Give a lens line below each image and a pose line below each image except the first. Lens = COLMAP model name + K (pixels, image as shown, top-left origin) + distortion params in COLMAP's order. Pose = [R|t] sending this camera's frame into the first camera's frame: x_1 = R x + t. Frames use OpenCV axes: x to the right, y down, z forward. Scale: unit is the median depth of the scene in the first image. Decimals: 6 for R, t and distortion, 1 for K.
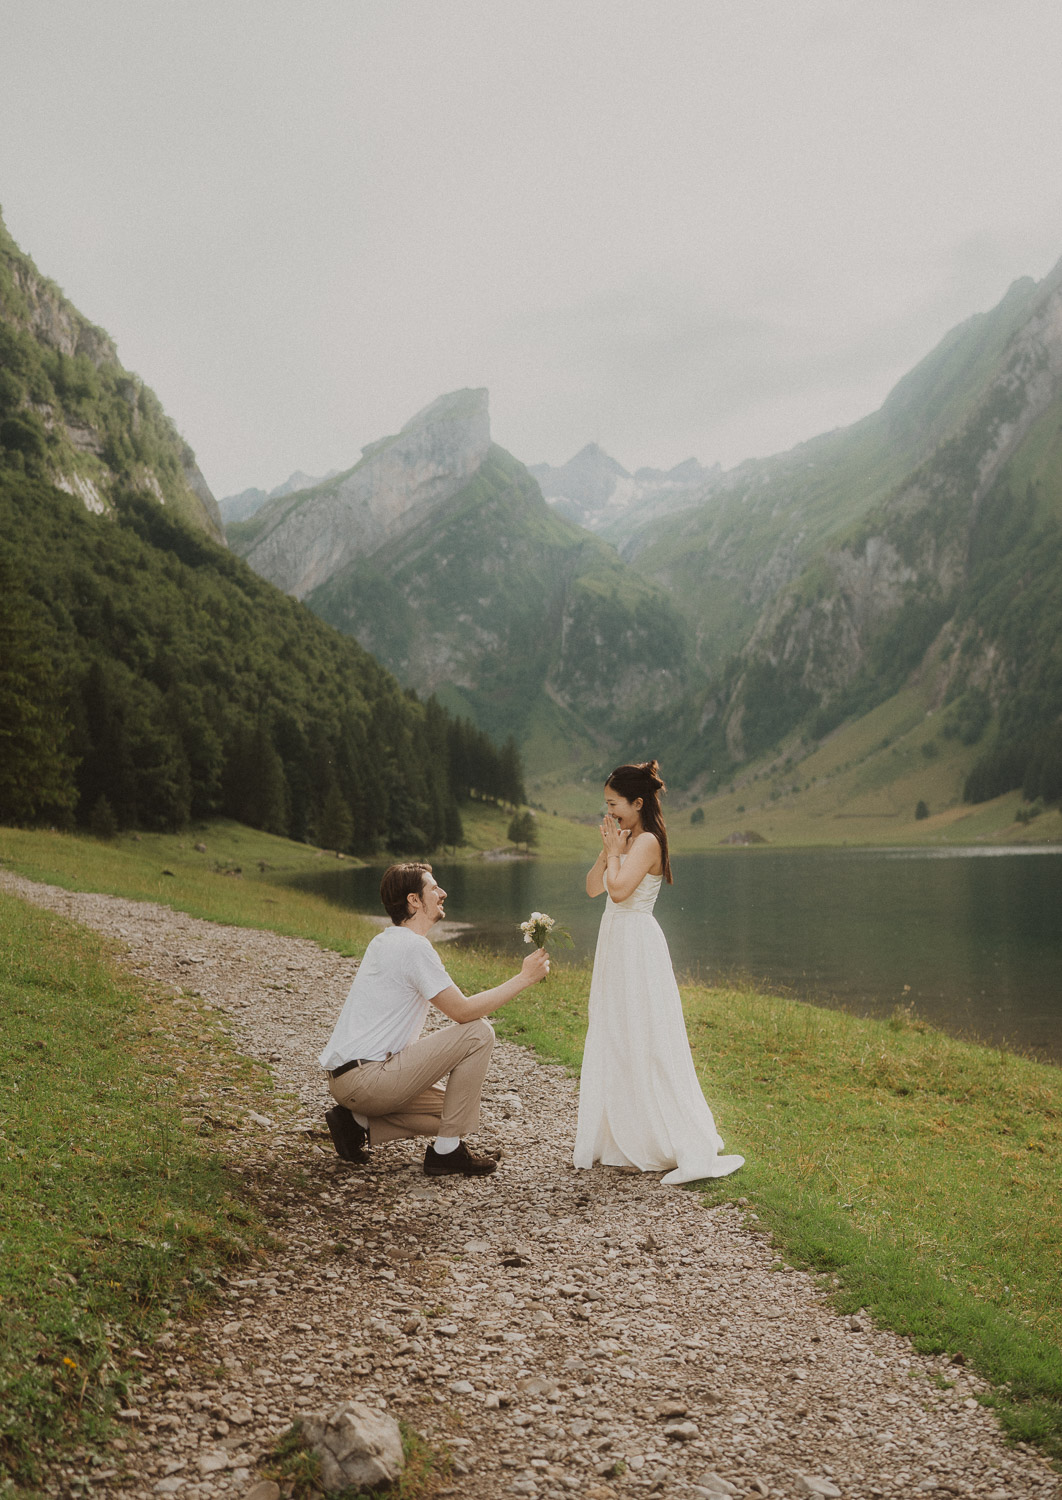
lens RADIAL K [[1779.1, 0, 531.0], [0, 1779.1, 750.0], [0, 0, 1]] dist [-0.006189, 0.033307]
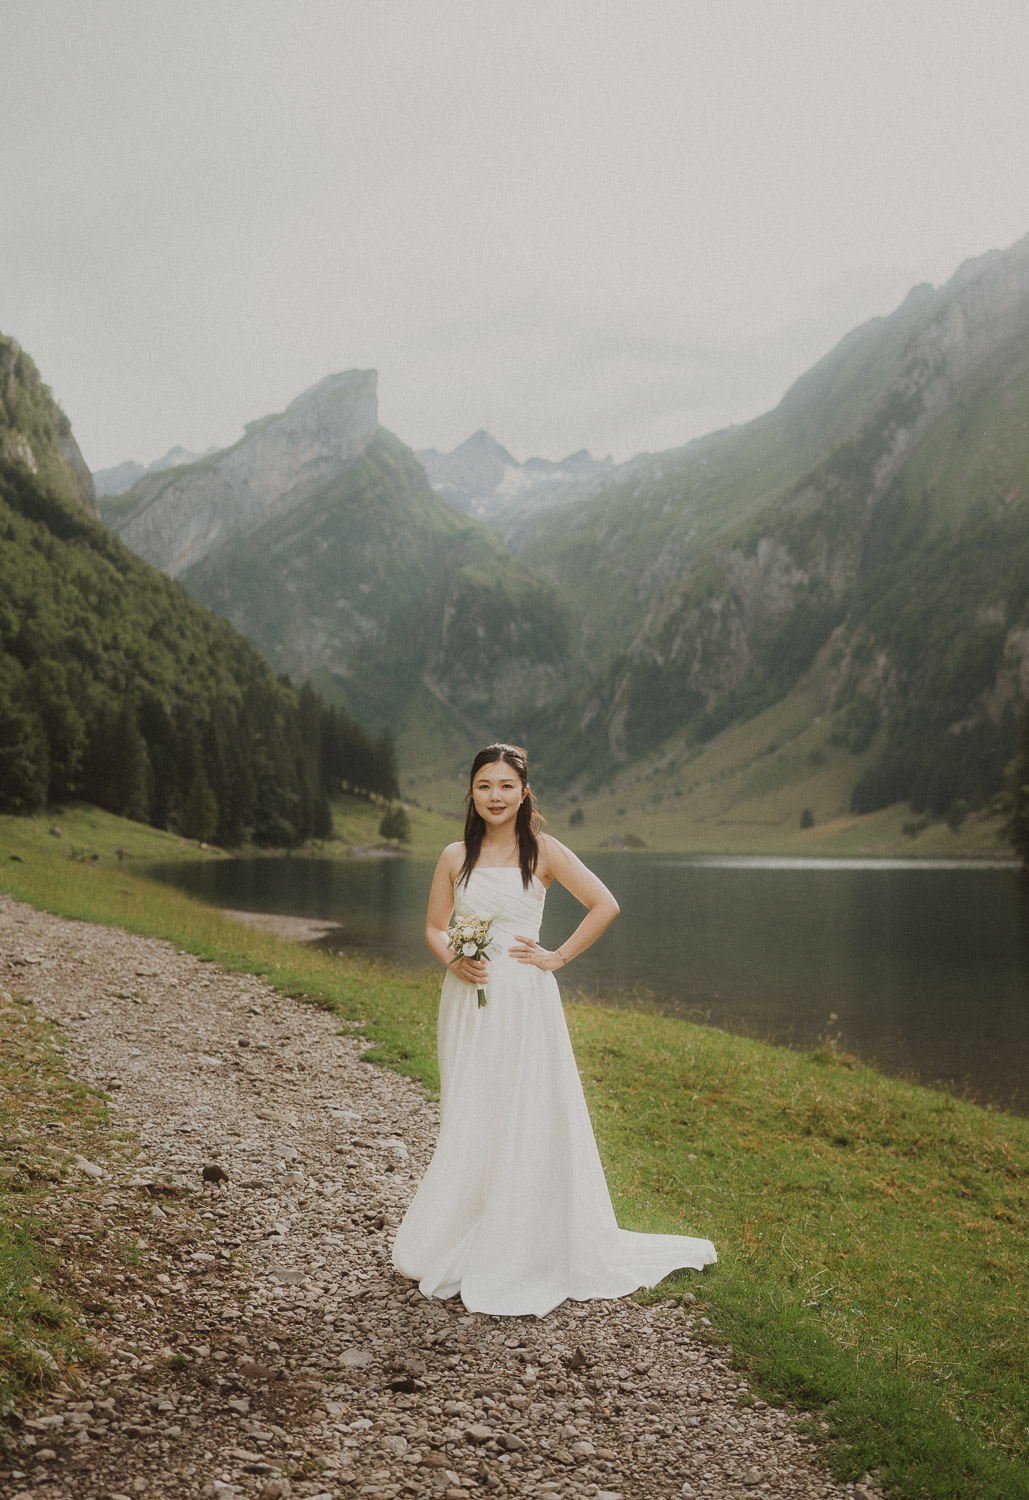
lens RADIAL K [[1835.5, 0, 482.7], [0, 1835.5, 643.7], [0, 0, 1]] dist [-0.012053, 0.057058]
pose [[0.998476, 0.038625, 0.039417, -0.000262], [-0.036411, 0.997800, -0.055405, 0.000139], [-0.041470, 0.053885, 0.997686, 0.002496]]
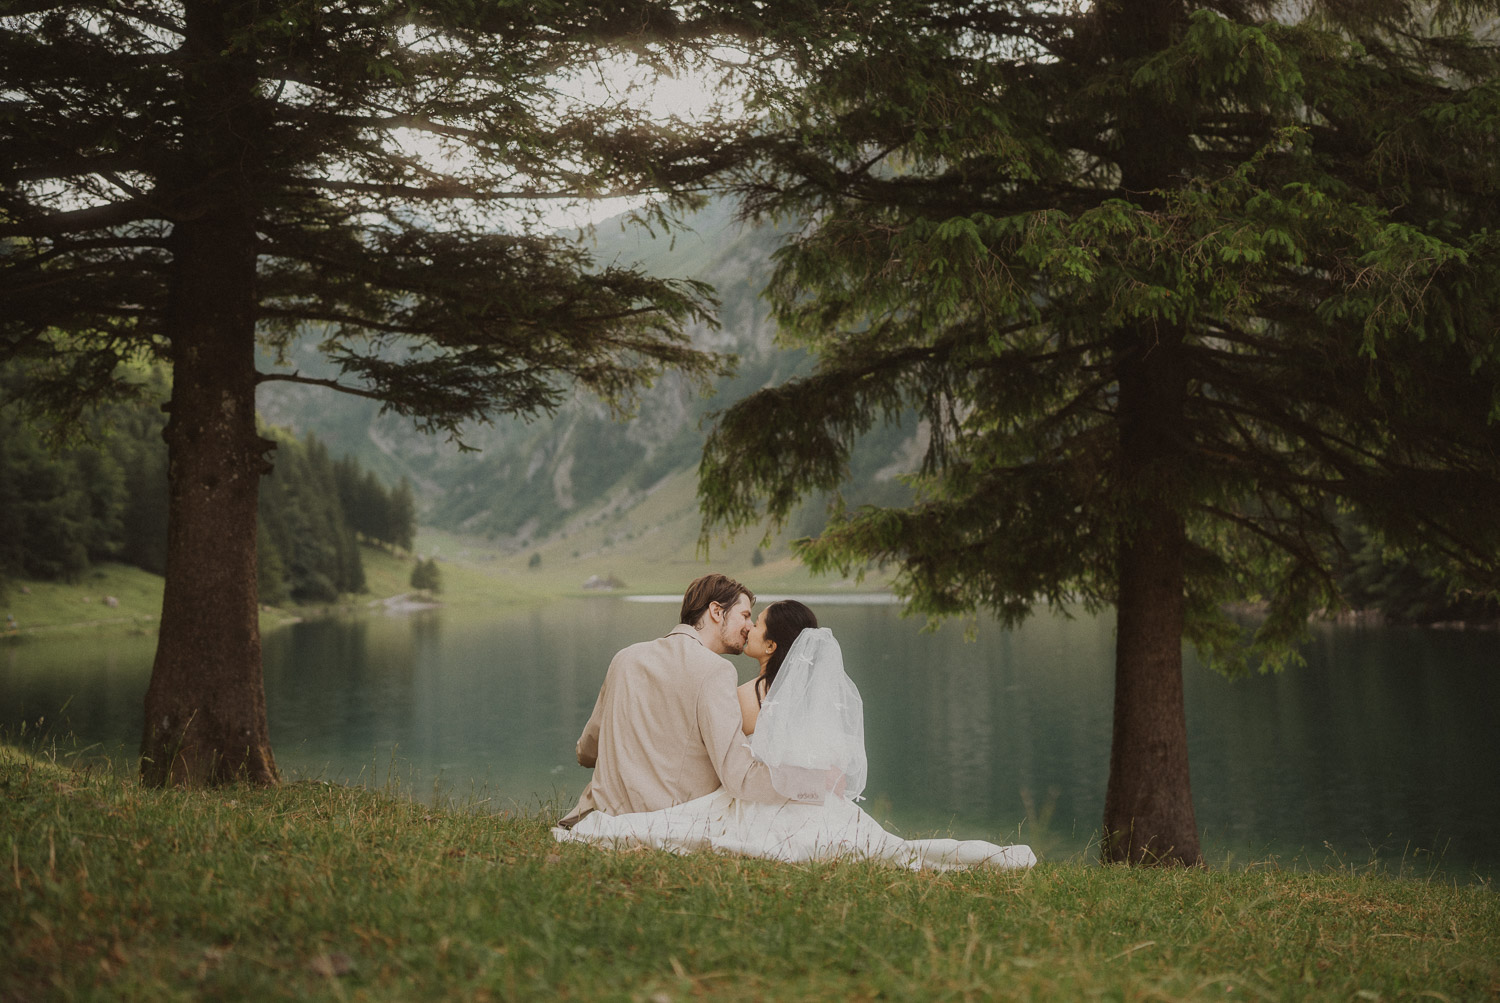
lens RADIAL K [[1499.1, 0, 758.6], [0, 1499.1, 497.2], [0, 0, 1]] dist [-0.042796, 0.210310]
pose [[0.947951, 0.020311, 0.317769, -0.057212], [-0.019214, 0.999794, -0.006588, 0.003226], [-0.317837, 0.000139, 0.948145, 0.125732]]
